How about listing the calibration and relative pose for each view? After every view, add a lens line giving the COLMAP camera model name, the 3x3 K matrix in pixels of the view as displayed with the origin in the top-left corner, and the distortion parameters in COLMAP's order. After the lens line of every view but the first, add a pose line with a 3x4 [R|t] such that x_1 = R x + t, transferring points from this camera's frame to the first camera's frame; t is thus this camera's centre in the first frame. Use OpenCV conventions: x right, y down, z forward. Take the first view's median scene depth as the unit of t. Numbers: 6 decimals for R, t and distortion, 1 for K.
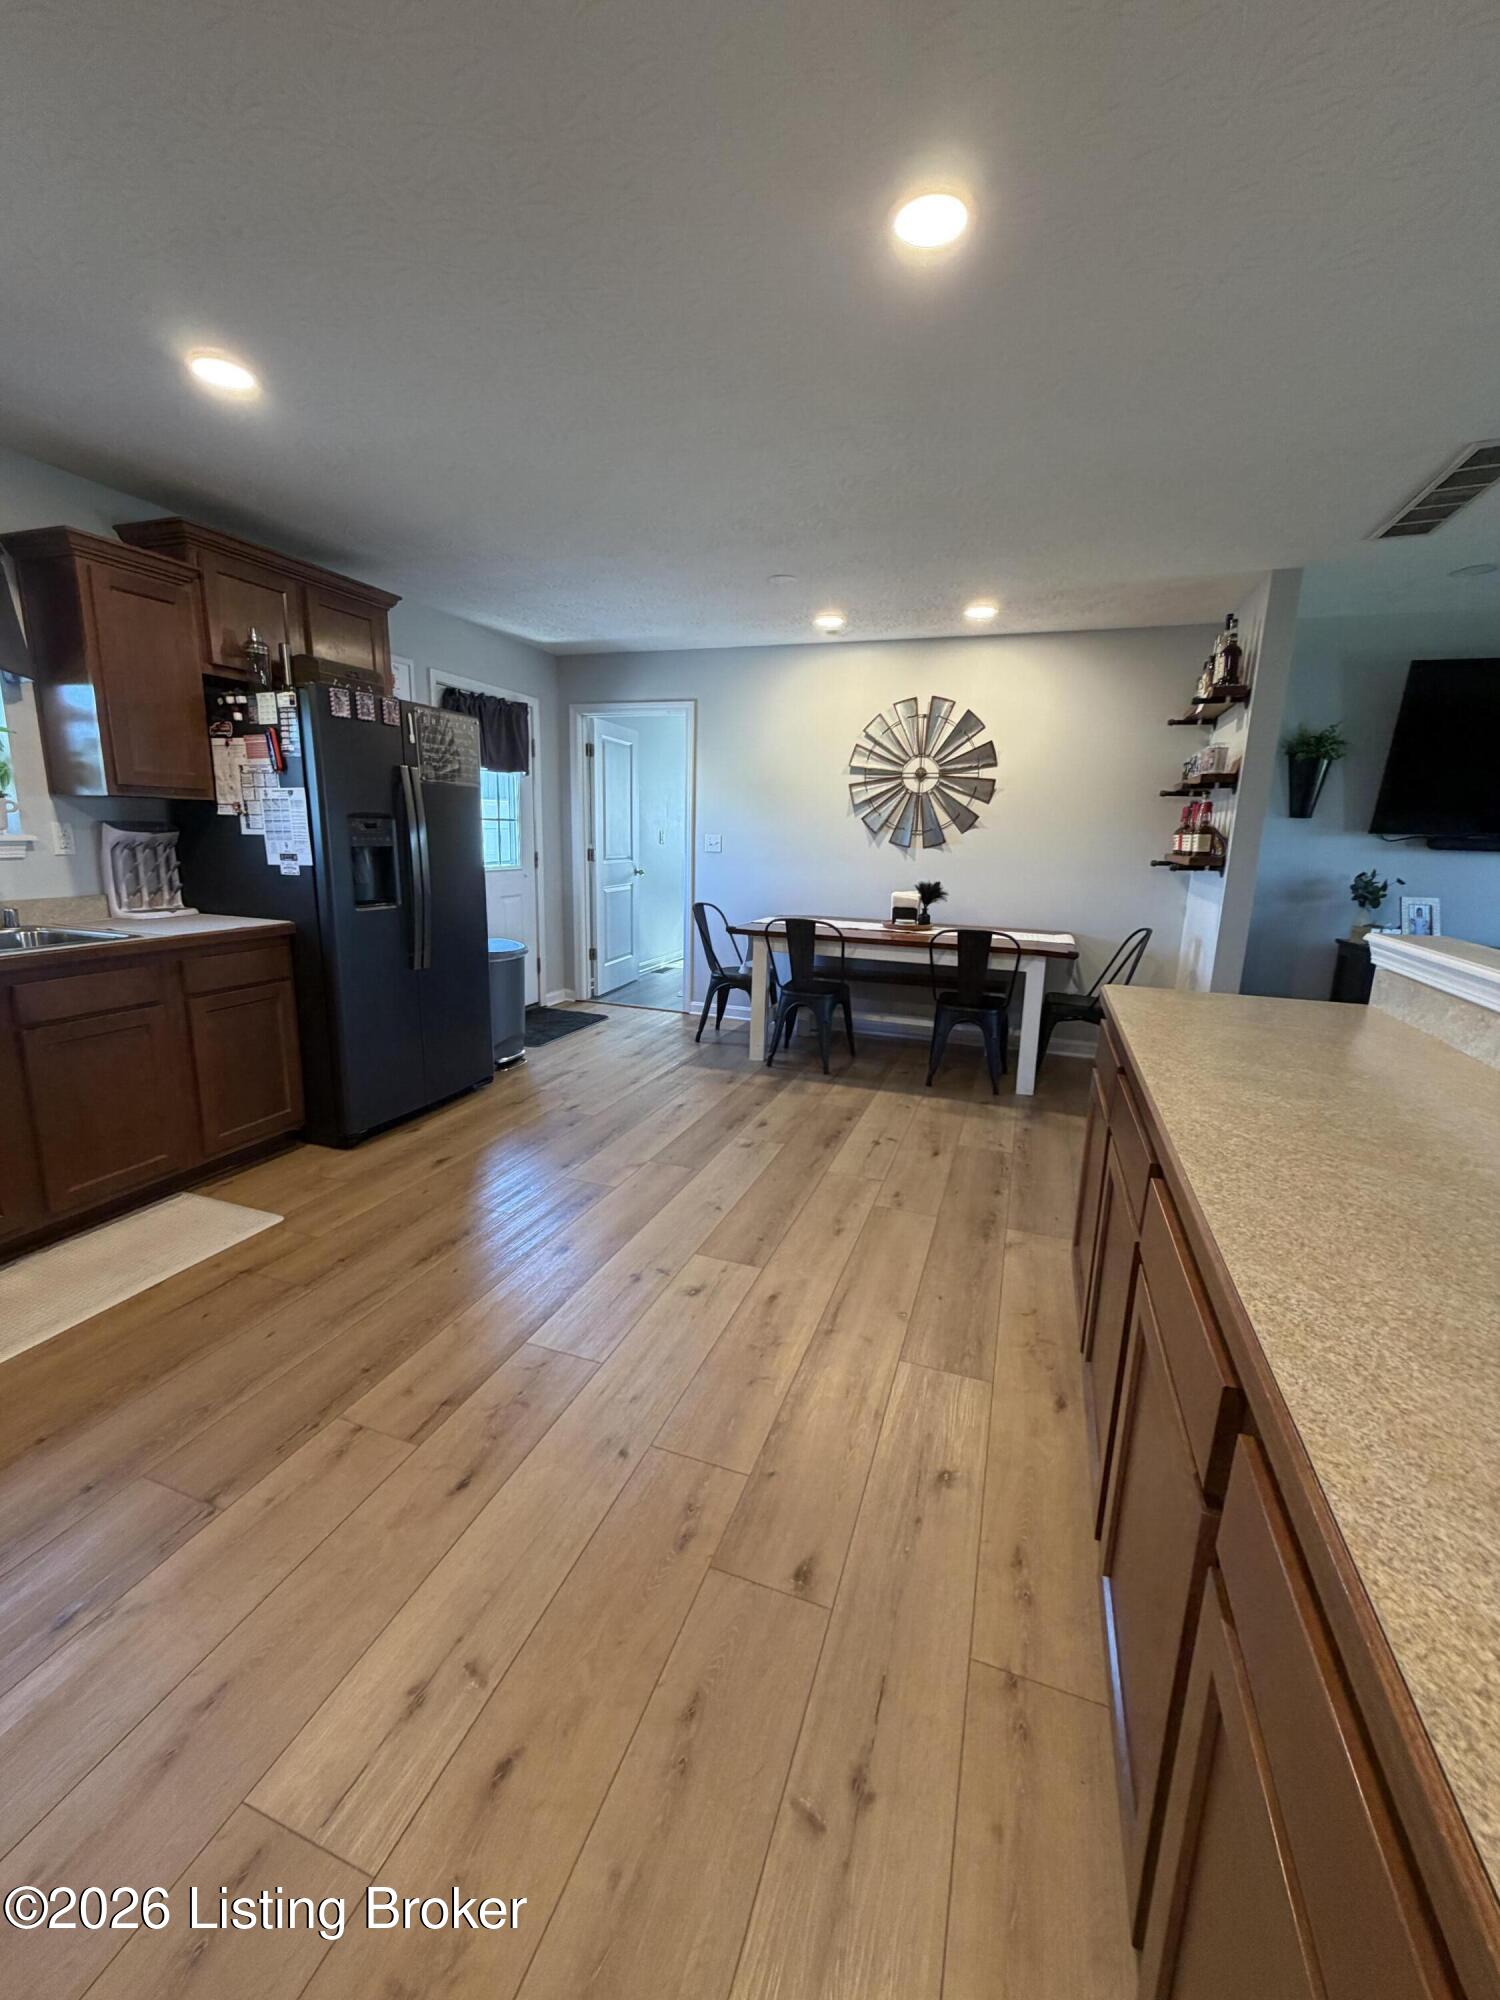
lens RADIAL K [[792.7, 0, 741.7], [0, 792.7, 999.8], [0, 0, 1]] dist [-0.001016, 0.000443]
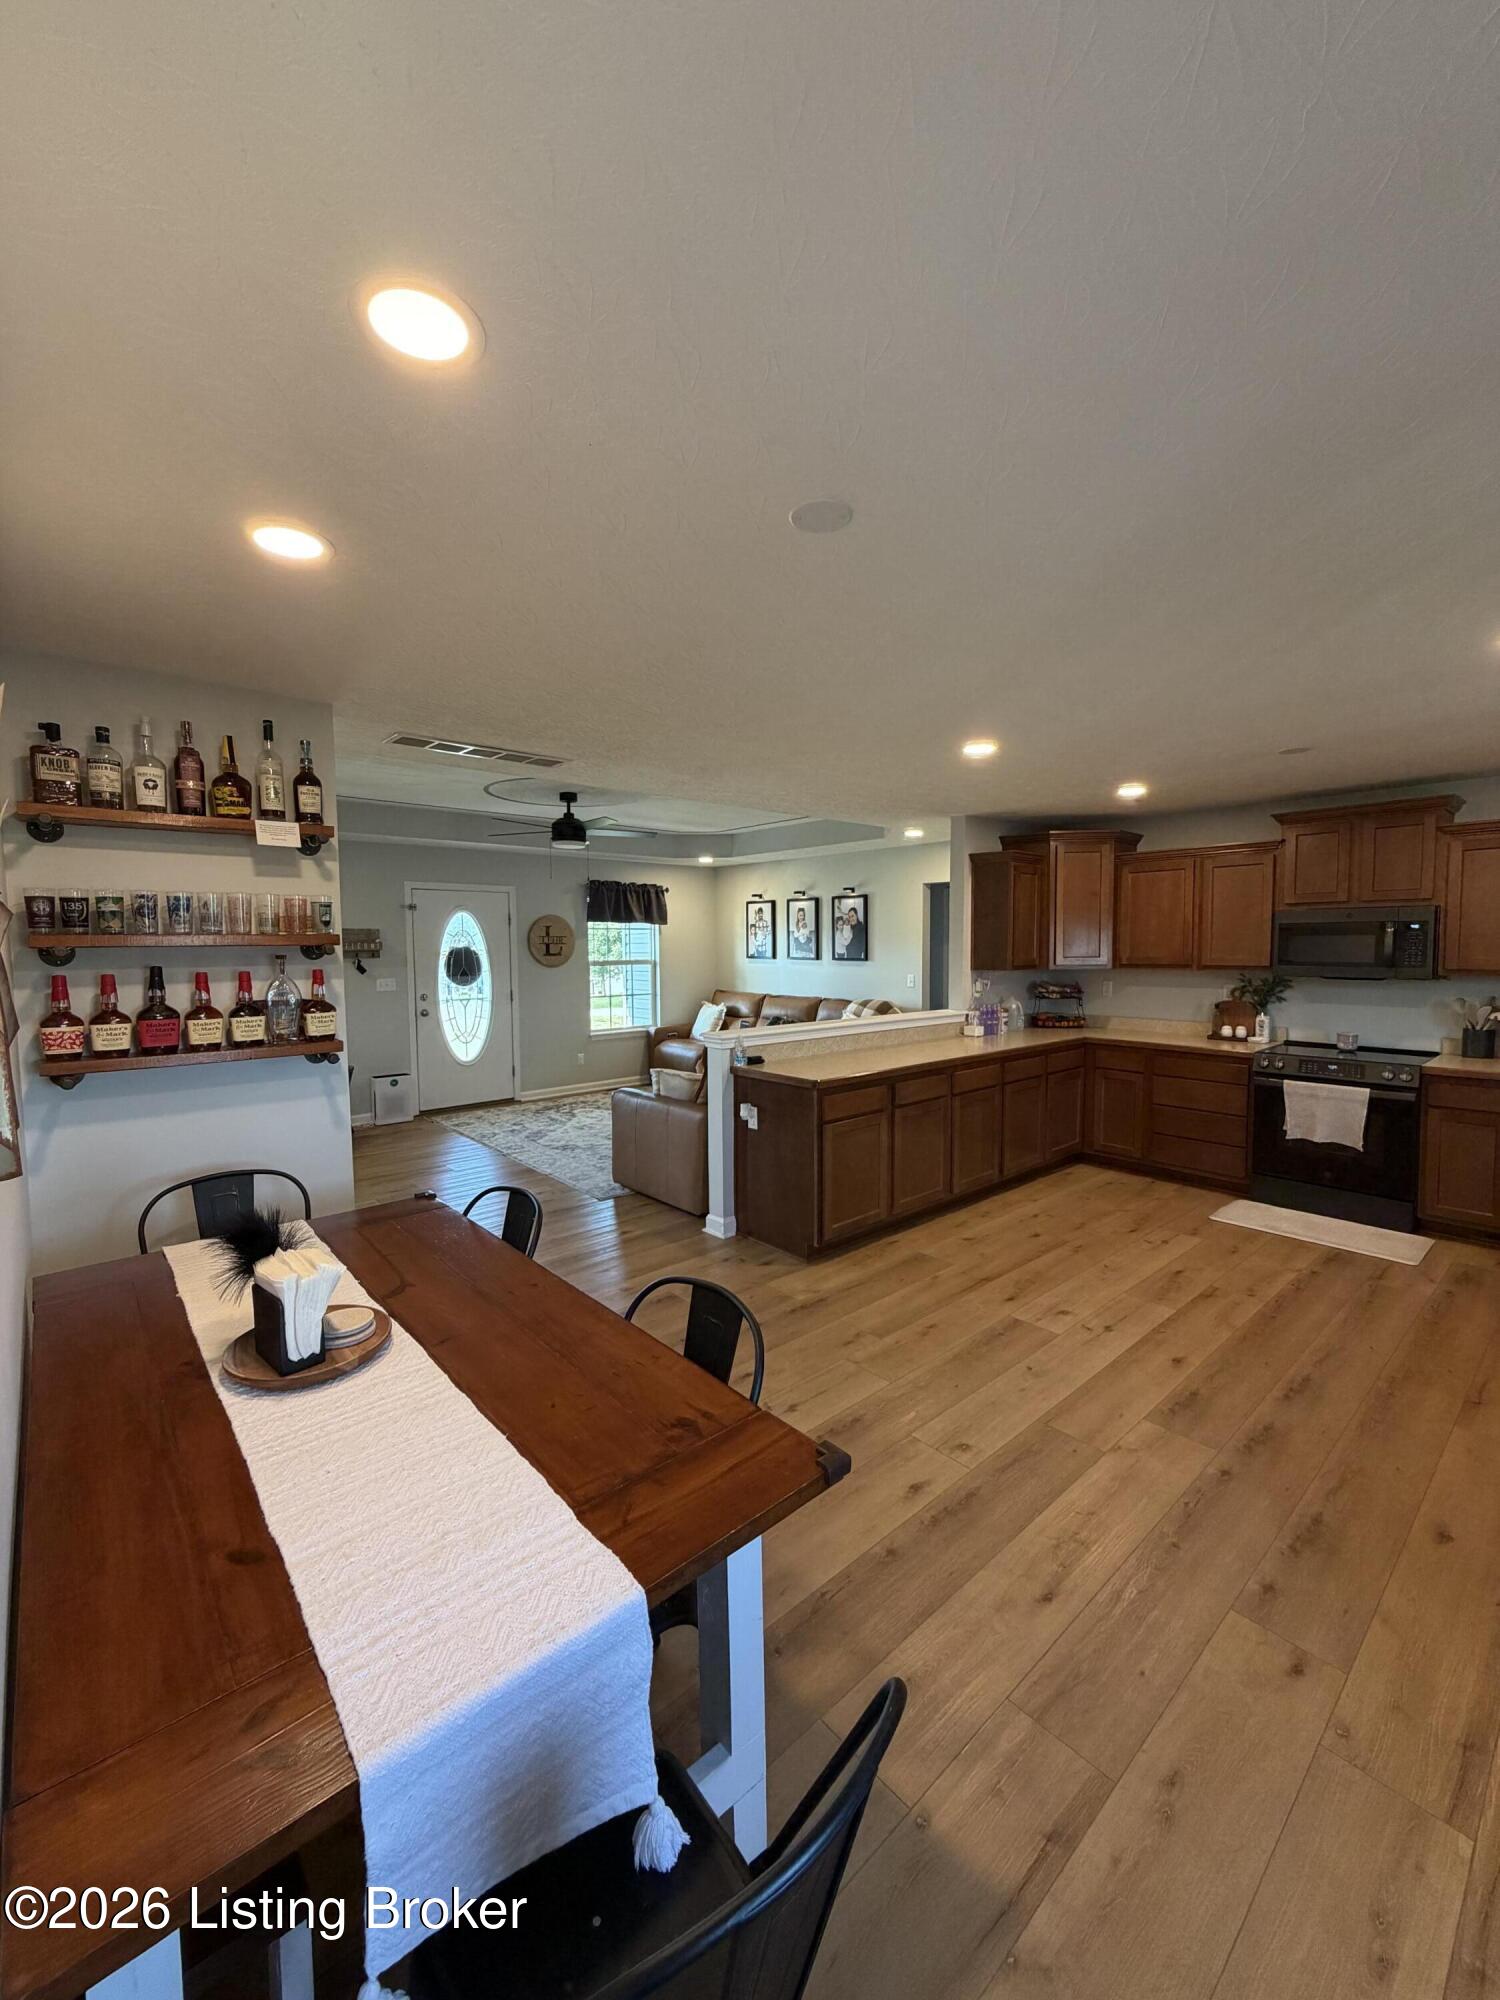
lens RADIAL K [[792.7, 0, 753.5], [0, 792.7, 999.8], [0, 0, 1]] dist [-0.001016, 0.000443]
pose [[-0.879586, -0.051962, 0.472894, -0.157793], [0.085217, 0.960732, 0.264070, -0.451161], [-0.468046, 0.272571, -0.840618, 1.693713]]
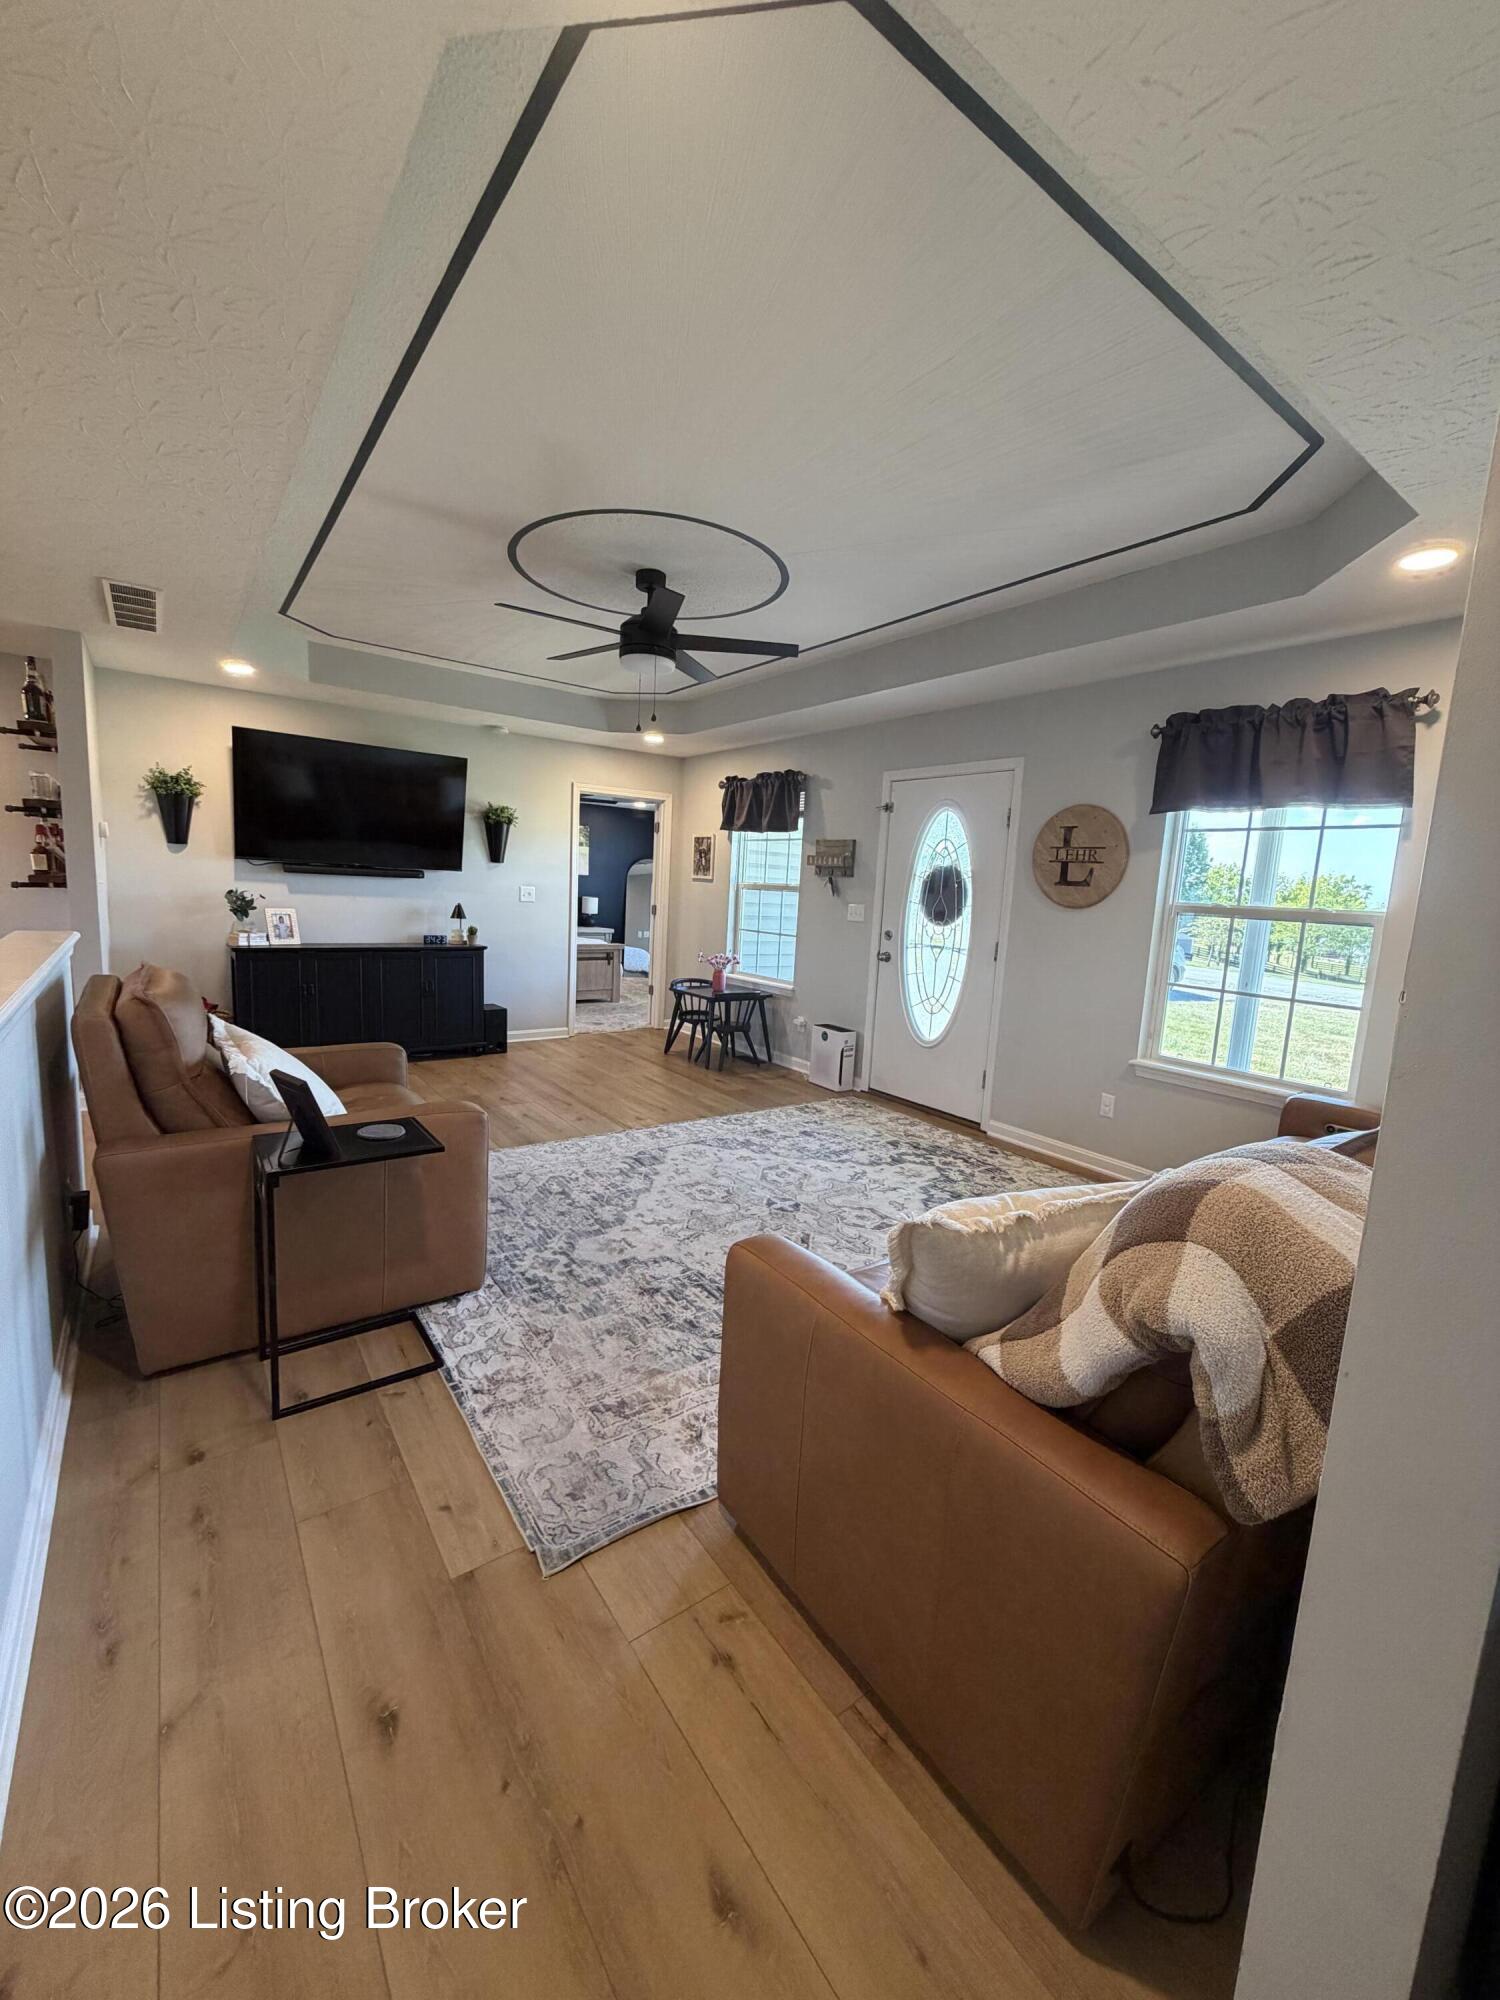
lens RADIAL K [[792.7, 0, 748.5], [0, 792.7, 995.7], [0, 0, 1]] dist [-0.001016, 0.000443]
pose [[0.556646, -0.110578, 0.823357, 0.239700], [0.136137, 0.989845, 0.040900, 0.085301], [-0.819519, 0.089322, 0.566047, -0.474883]]
